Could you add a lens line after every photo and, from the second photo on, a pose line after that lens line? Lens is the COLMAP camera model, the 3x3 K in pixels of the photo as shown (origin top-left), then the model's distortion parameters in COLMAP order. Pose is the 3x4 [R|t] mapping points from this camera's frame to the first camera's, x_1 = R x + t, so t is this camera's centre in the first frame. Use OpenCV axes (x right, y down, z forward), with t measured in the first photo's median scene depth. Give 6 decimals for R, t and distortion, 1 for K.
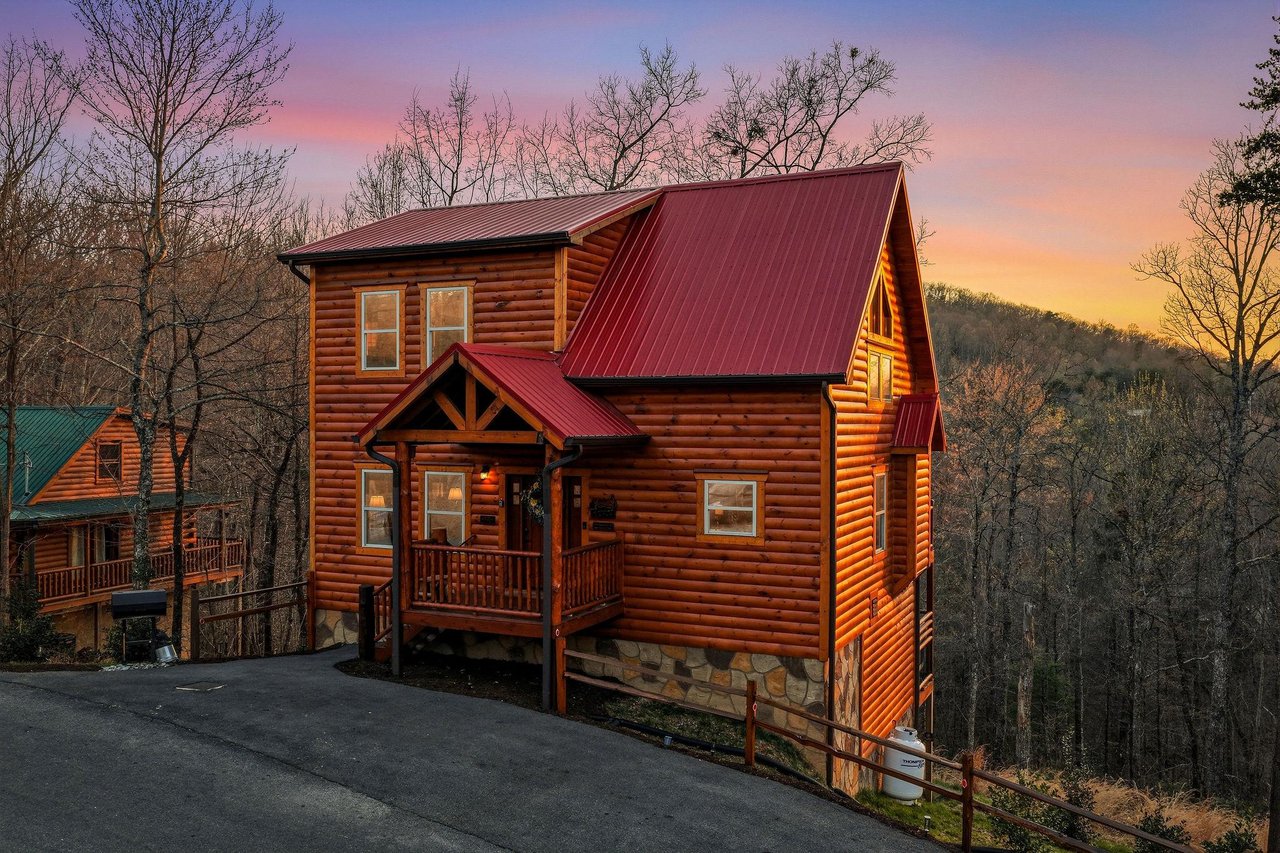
lens RADIAL K [[1090.9, 0, 649.4], [0, 1090.9, 415.9], [0, 0, 1]] dist [-0.010939, 0.028729]
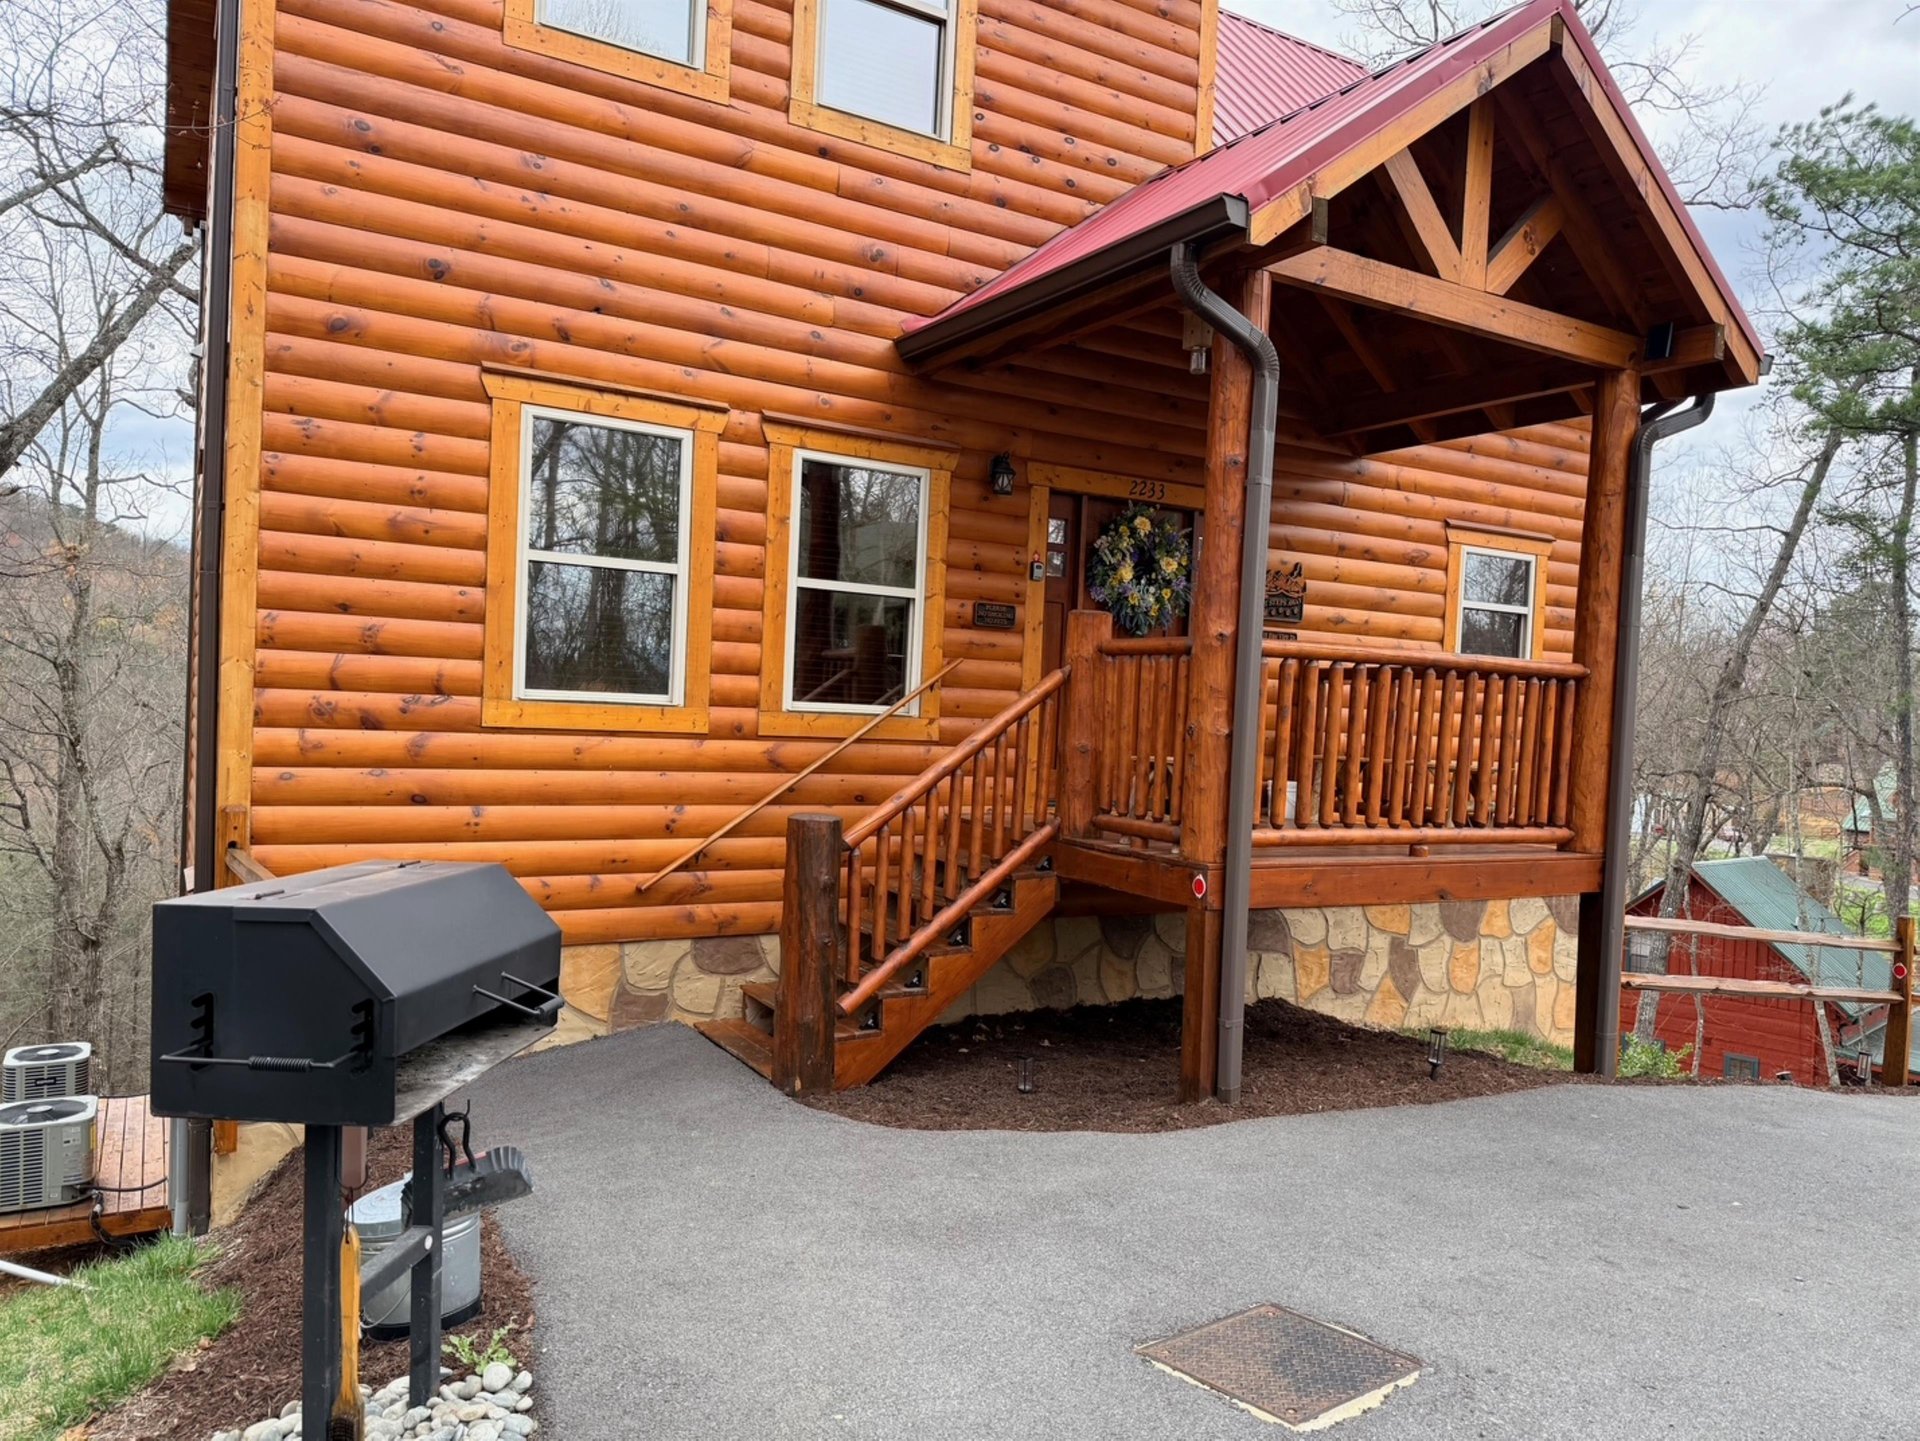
lens RADIAL K [[1364.8, 0, 990.5], [0, 1364.8, 726.8], [0, 0, 1]] dist [0.048153, -0.049695]
pose [[0.552253, 0.010762, 0.833607, -0.536013], [-0.038472, 0.999180, 0.012587, 0.132574], [-0.832788, -0.039022, 0.552214, 0.807795]]
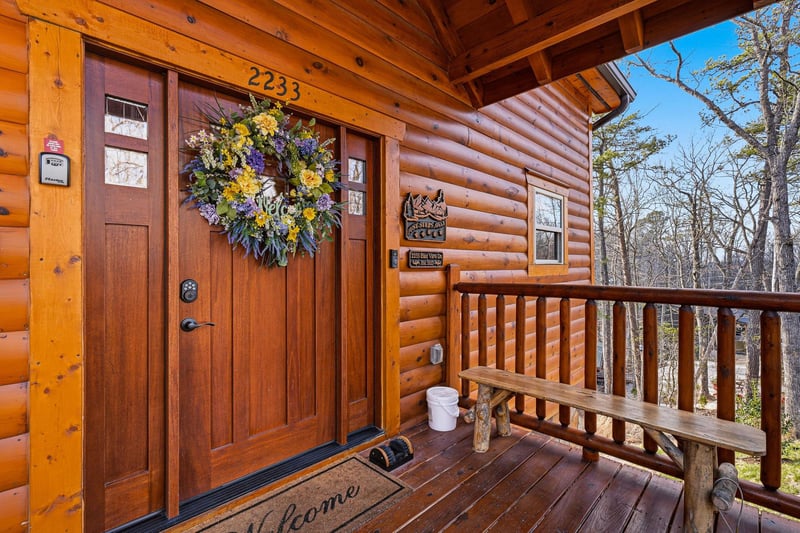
lens RADIAL K [[363.6, 0, 402.4], [0, 363.6, 265.9], [0, 0, 1]] dist [-0.003338, 0.000831]
pose [[0.347970, -0.000007, 0.937506, -0.187762], [0.008835, 0.999956, -0.003271, 0.105107], [-0.937464, 0.009421, 0.347955, 0.962426]]
